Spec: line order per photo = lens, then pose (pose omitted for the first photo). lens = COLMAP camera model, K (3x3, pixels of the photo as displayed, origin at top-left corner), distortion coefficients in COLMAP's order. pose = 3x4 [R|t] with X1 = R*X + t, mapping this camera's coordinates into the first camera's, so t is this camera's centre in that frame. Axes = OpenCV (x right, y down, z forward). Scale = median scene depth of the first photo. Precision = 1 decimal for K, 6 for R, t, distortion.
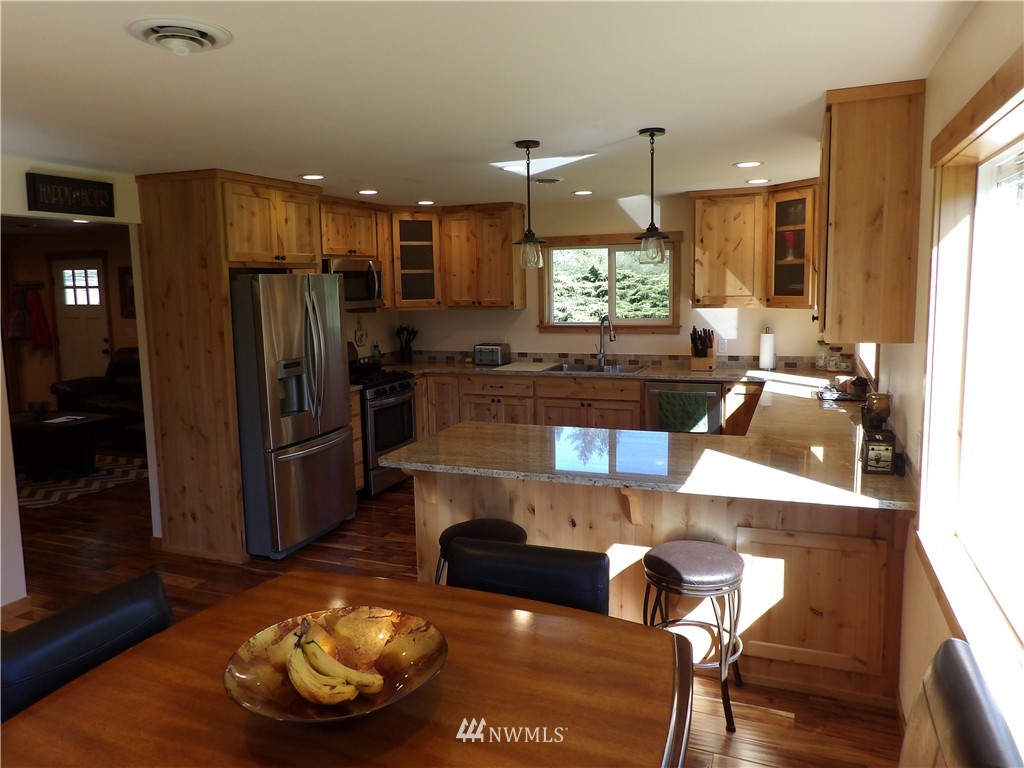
lens RADIAL K [[728.8, 0, 503.4], [0, 728.8, 371.6], [0, 0, 1]] dist [-0.052449, 0.058589]
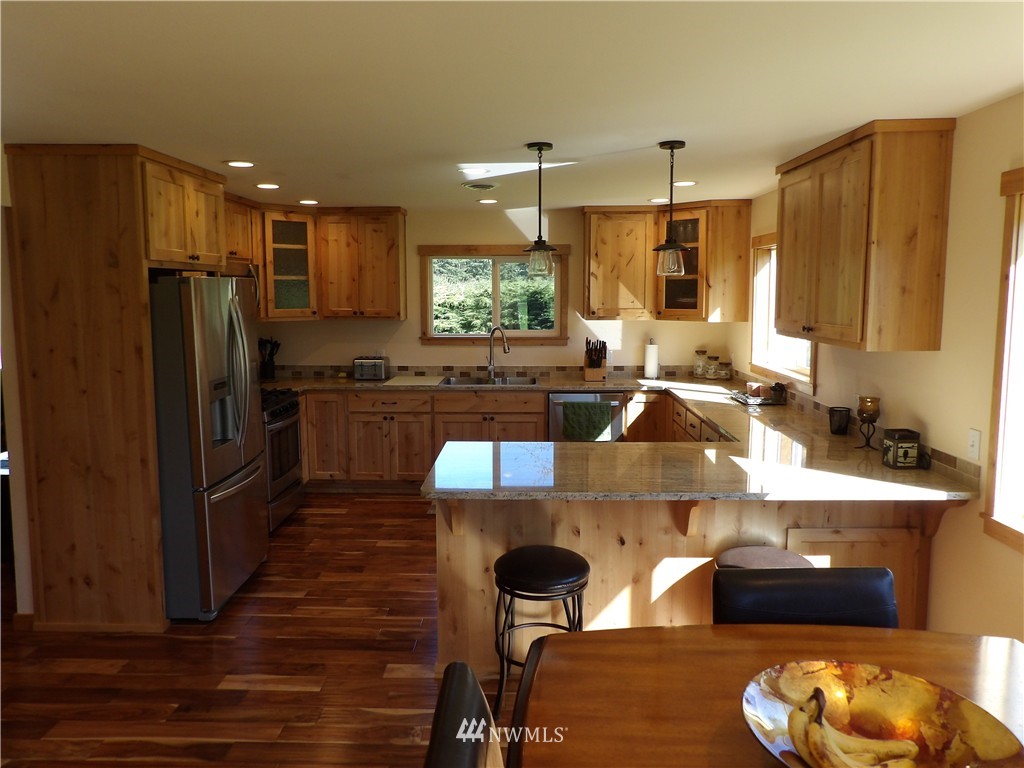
lens RADIAL K [[728.8, 0, 493.4], [0, 728.8, 368.9], [0, 0, 1]] dist [-0.052449, 0.058589]
pose [[0.940207, -0.018705, 0.340089, -0.279717], [0.025806, 0.999533, -0.016368, -0.006279], [-0.339624, 0.024166, 0.940251, 0.106451]]
